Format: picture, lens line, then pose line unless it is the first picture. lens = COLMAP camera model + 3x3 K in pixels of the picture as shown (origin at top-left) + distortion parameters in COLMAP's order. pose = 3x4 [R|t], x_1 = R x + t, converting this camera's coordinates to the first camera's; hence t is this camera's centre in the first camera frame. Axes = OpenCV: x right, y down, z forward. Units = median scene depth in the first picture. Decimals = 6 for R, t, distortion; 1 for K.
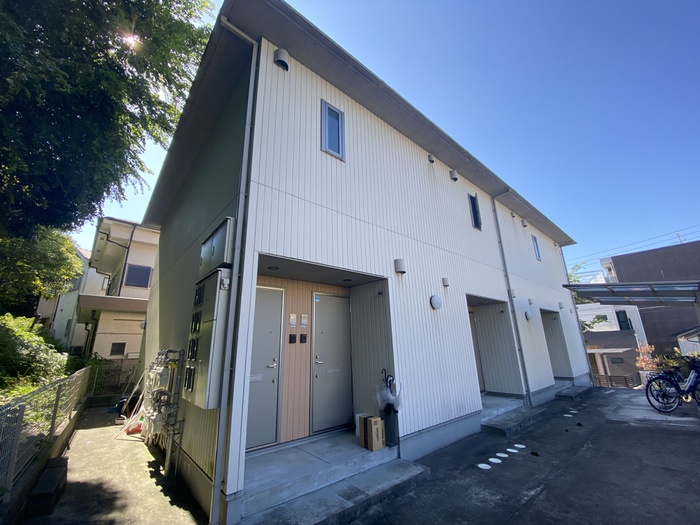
lens RADIAL K [[284.1, 0, 346.7], [0, 284.1, 264.6], [0, 0, 1]] dist [0.001461, -0.012029]
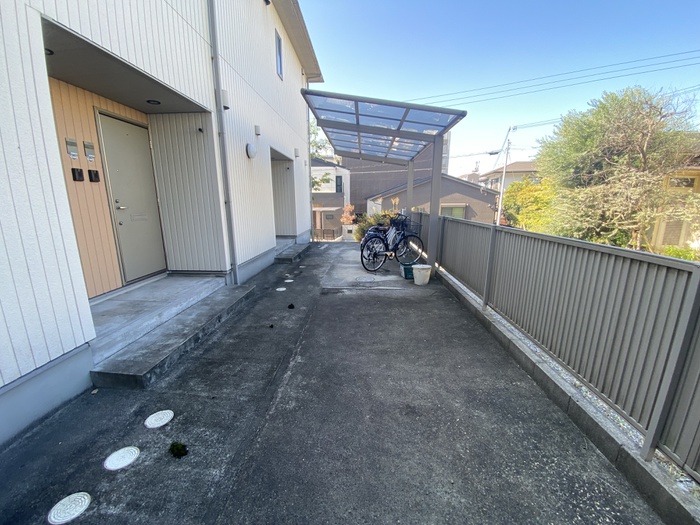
lens RADIAL K [[284.1, 0, 346.7], [0, 284.1, 264.6], [0, 0, 1]] dist [0.001461, -0.012029]
pose [[0.691352, -0.135901, 0.709622, 0.323124], [-0.212772, 0.900303, 0.379713, 0.130581], [-0.690478, -0.413503, 0.593511, 0.391456]]
